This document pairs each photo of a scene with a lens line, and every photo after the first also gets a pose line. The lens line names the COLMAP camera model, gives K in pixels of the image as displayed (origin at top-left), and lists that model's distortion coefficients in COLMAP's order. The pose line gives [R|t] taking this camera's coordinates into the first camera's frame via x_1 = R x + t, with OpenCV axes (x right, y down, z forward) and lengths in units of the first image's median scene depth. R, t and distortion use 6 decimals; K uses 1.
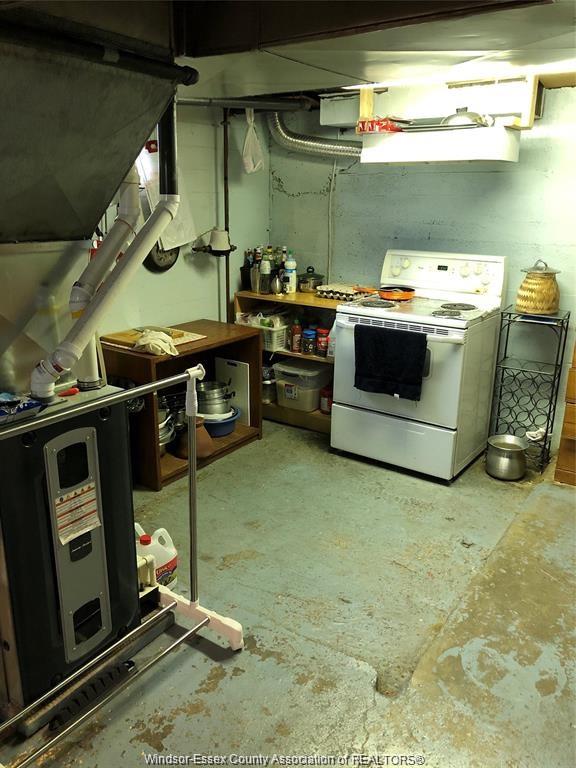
lens RADIAL K [[638.3, 0, 285.3], [0, 638.3, 385.0], [0, 0, 1]] dist [0.012032, 0.000758]
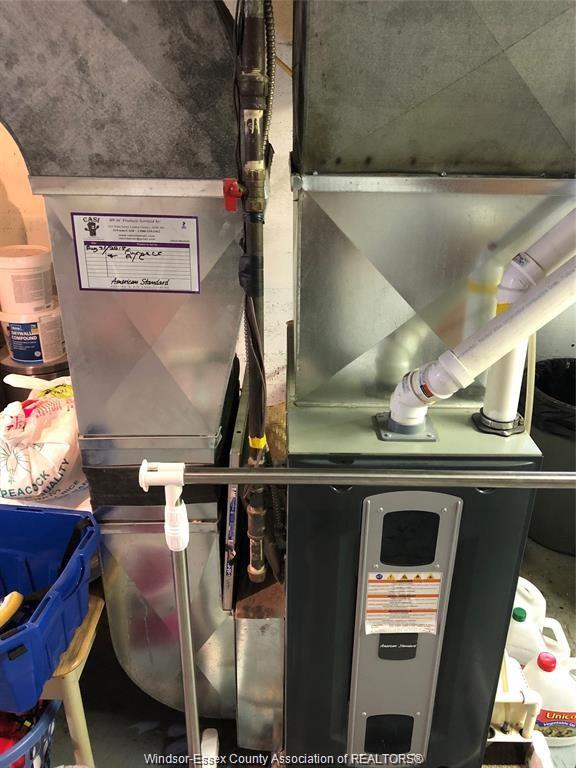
lens RADIAL K [[638.3, 0, 288.9], [0, 638.3, 377.4], [0, 0, 1]] dist [0.012032, 0.000758]
pose [[0.578935, 0.334902, -0.743421, 0.017628], [-0.242251, 0.941233, 0.235362, -0.143107], [0.778556, 0.043835, 0.626043, 0.488609]]
